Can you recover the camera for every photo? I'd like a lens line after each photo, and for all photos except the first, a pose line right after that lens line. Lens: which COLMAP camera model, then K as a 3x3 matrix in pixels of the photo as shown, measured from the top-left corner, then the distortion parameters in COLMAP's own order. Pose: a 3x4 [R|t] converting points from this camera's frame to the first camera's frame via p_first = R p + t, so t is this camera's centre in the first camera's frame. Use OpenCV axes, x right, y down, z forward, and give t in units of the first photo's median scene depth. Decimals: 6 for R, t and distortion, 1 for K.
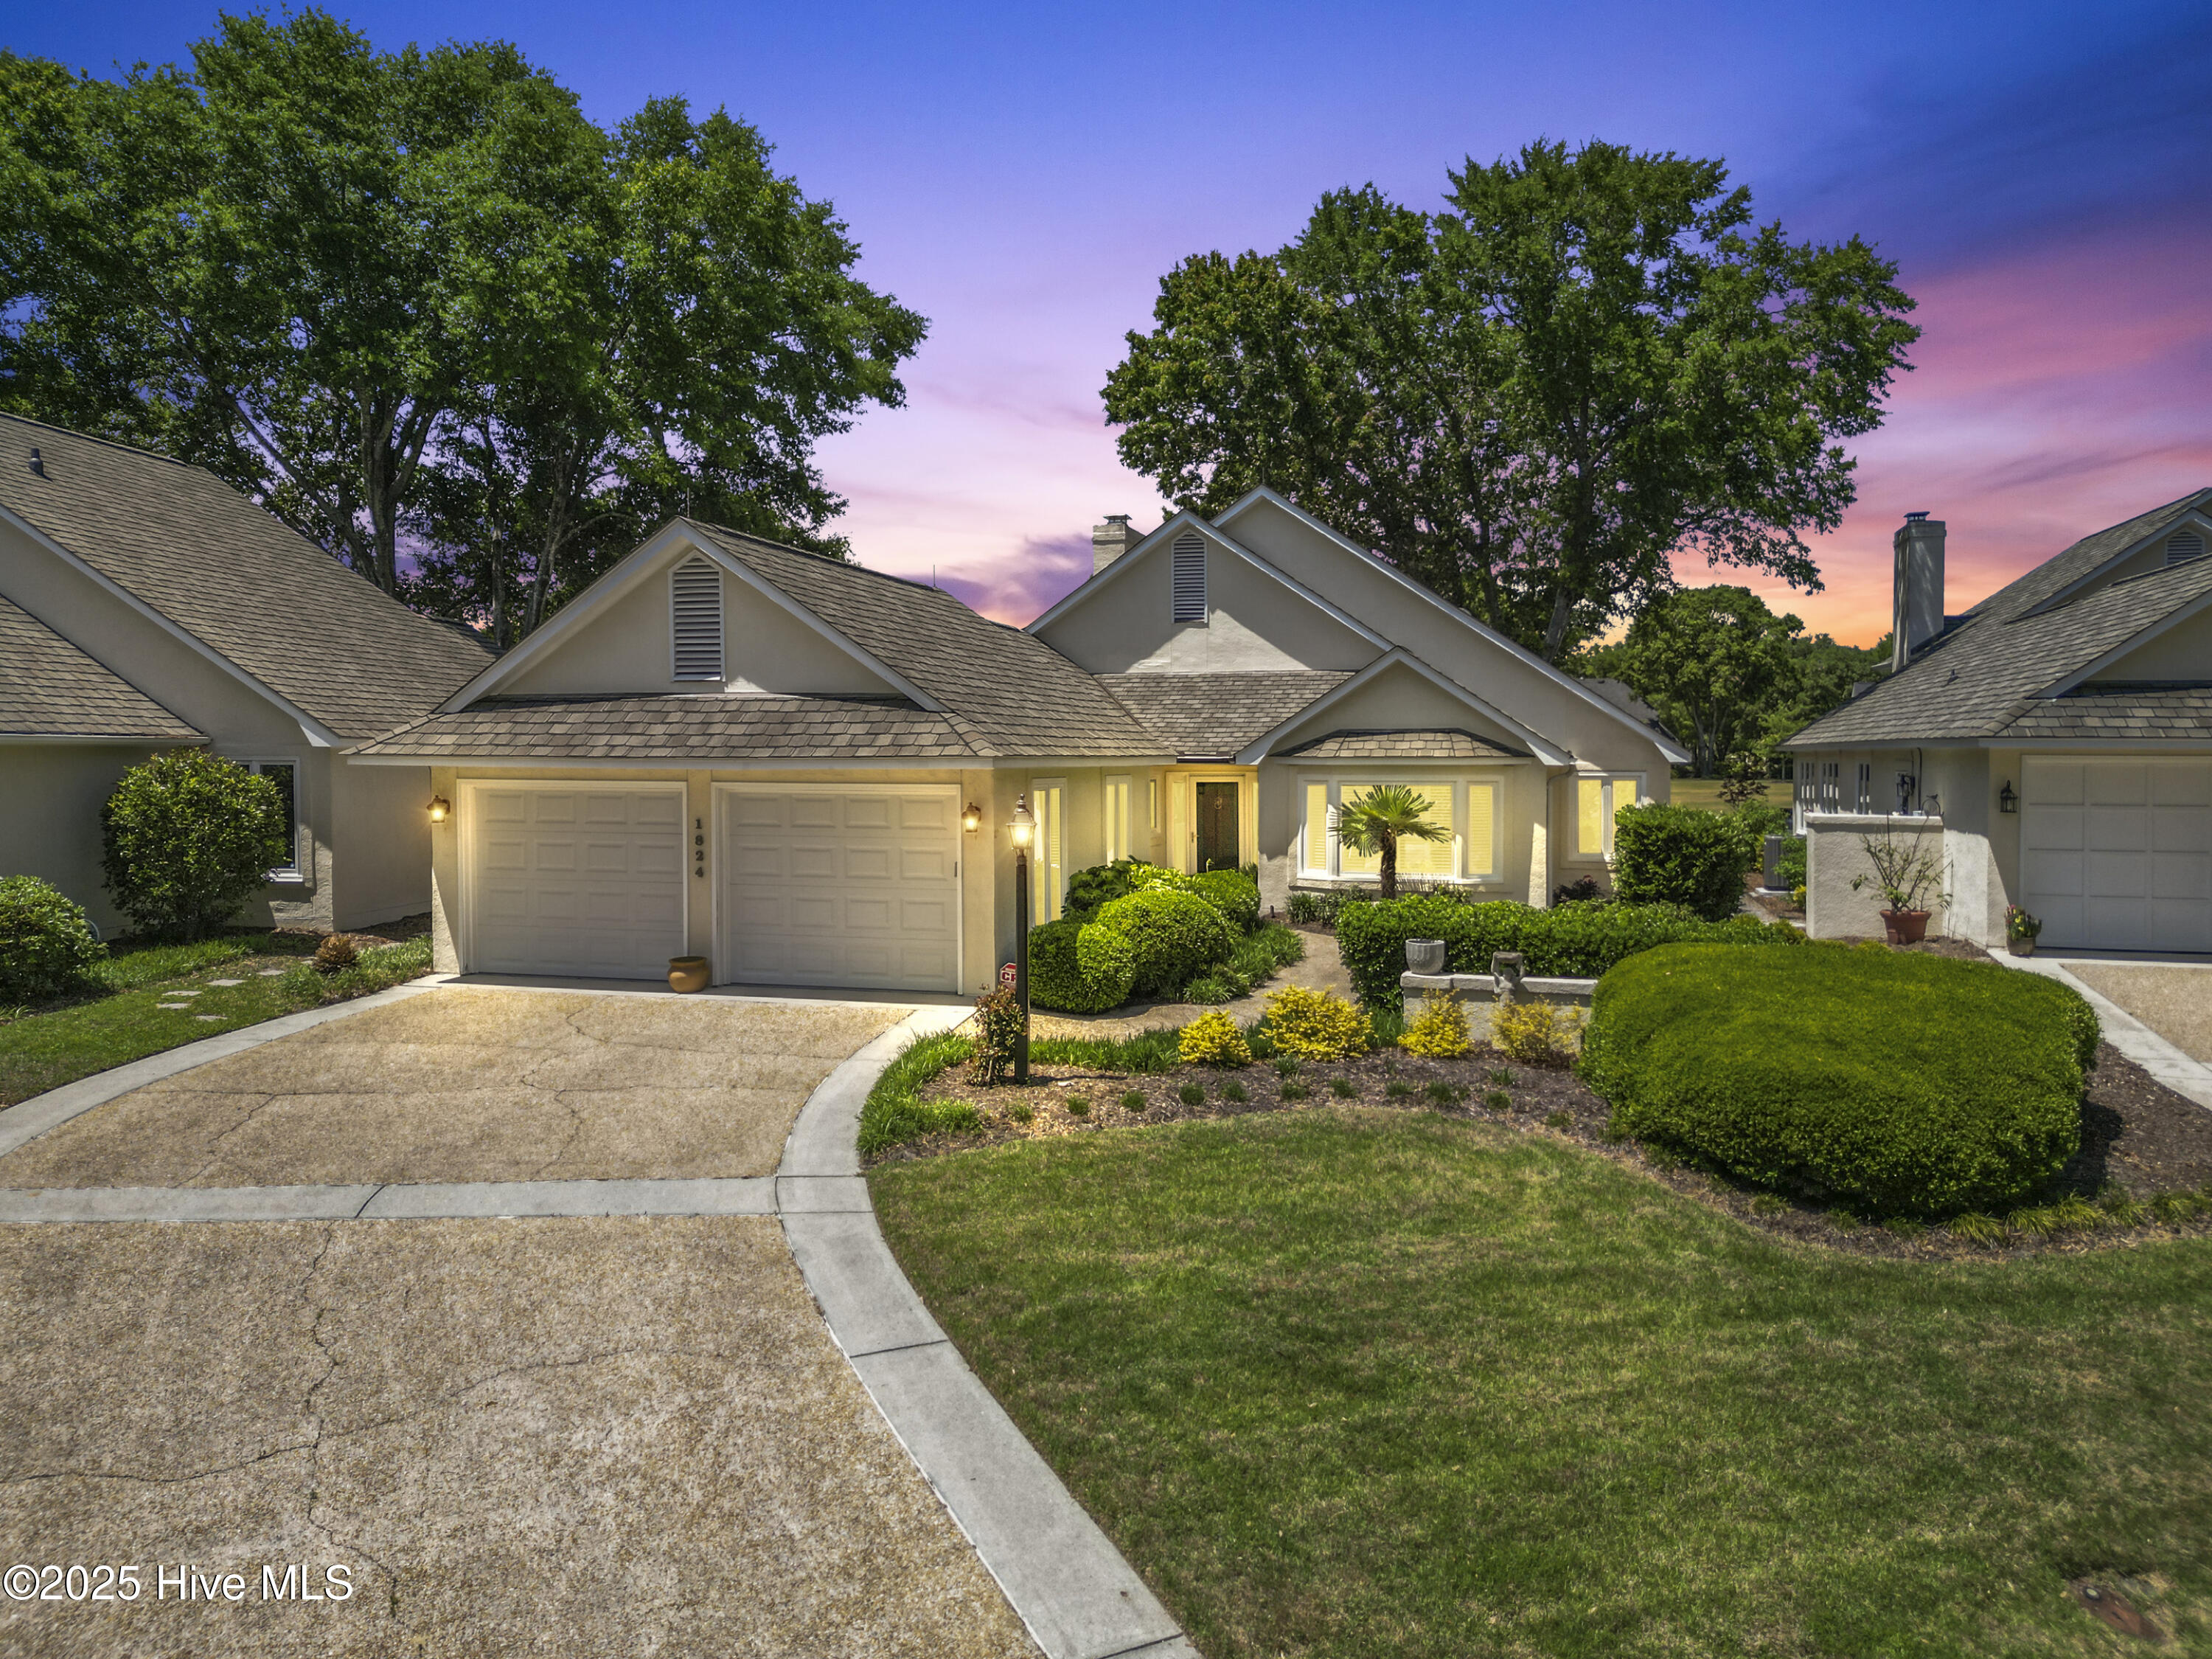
lens RADIAL K [[1531.5, 0, 1127.6], [0, 1531.5, 867.7], [0, 0, 1]] dist [0.069775, -0.069945]
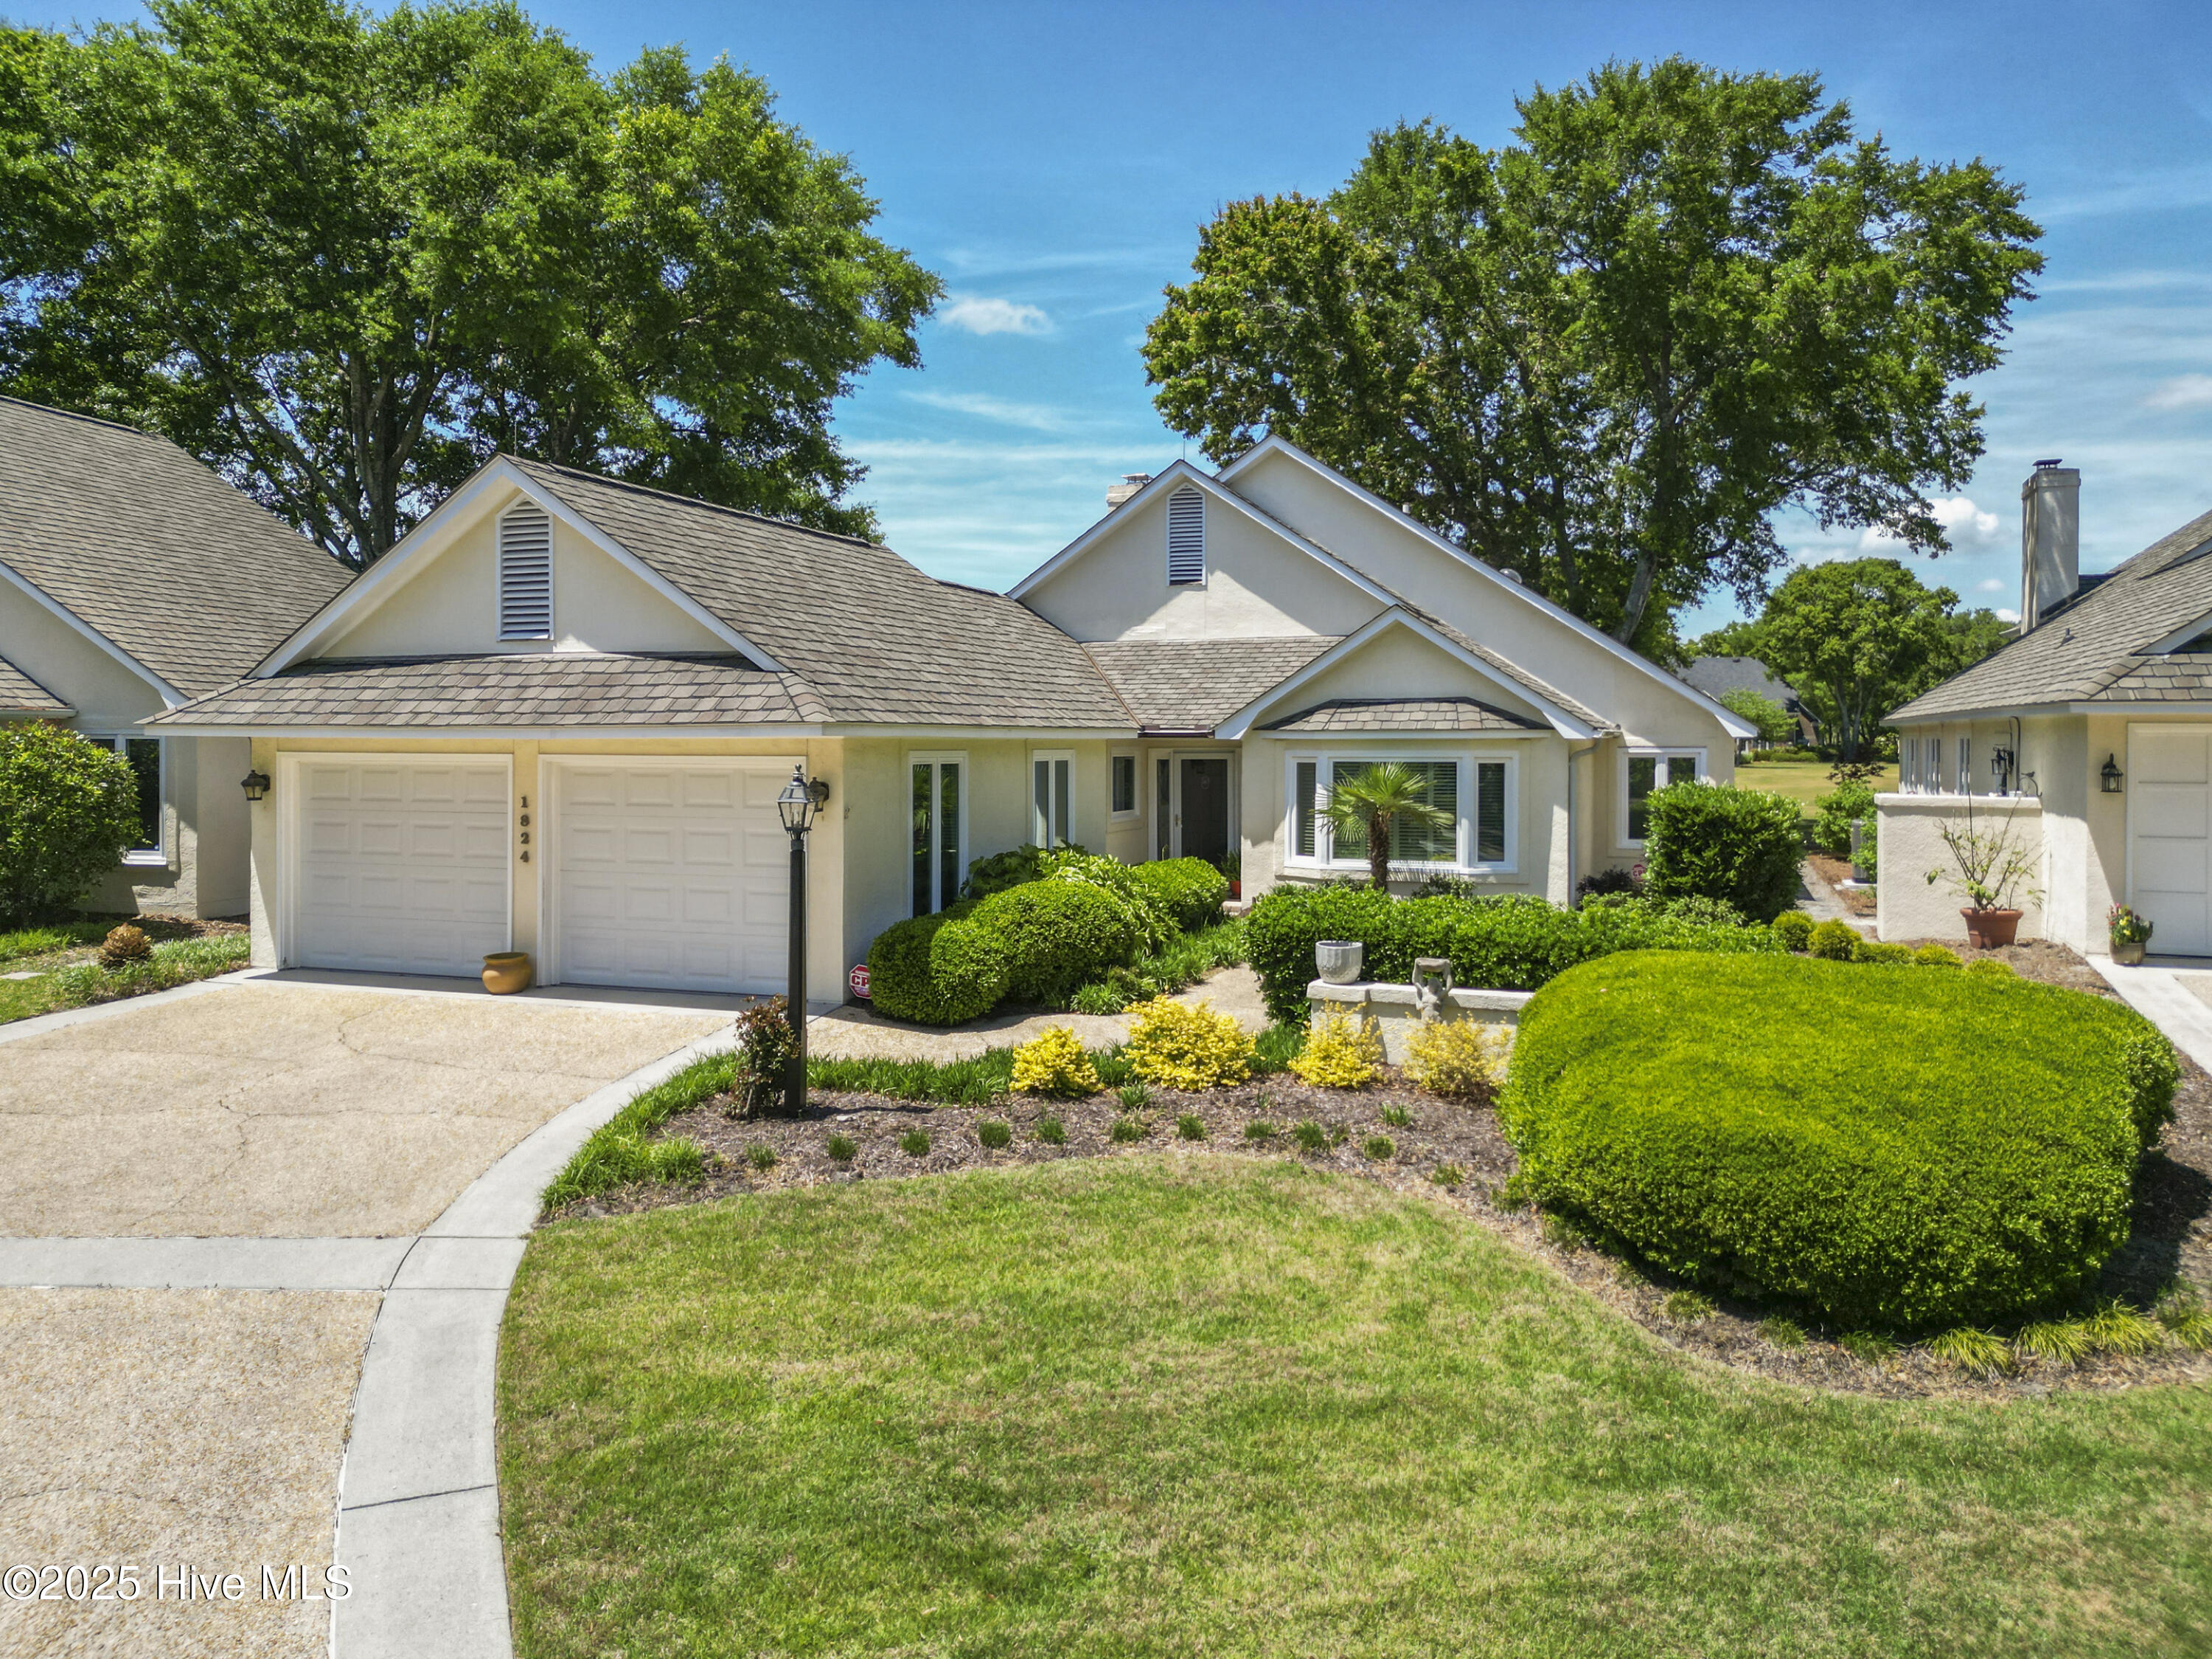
lens RADIAL K [[1547.3, 0, 1106.0], [0, 1547.3, 829.5], [0, 0, 1]] dist [0.063670, -0.058327]
pose [[0.995921, 0.002898, -0.090182, 0.098204], [-0.004293, 0.999874, -0.015286, -0.000332], [0.090126, 0.015611, 0.995808, 0.105387]]
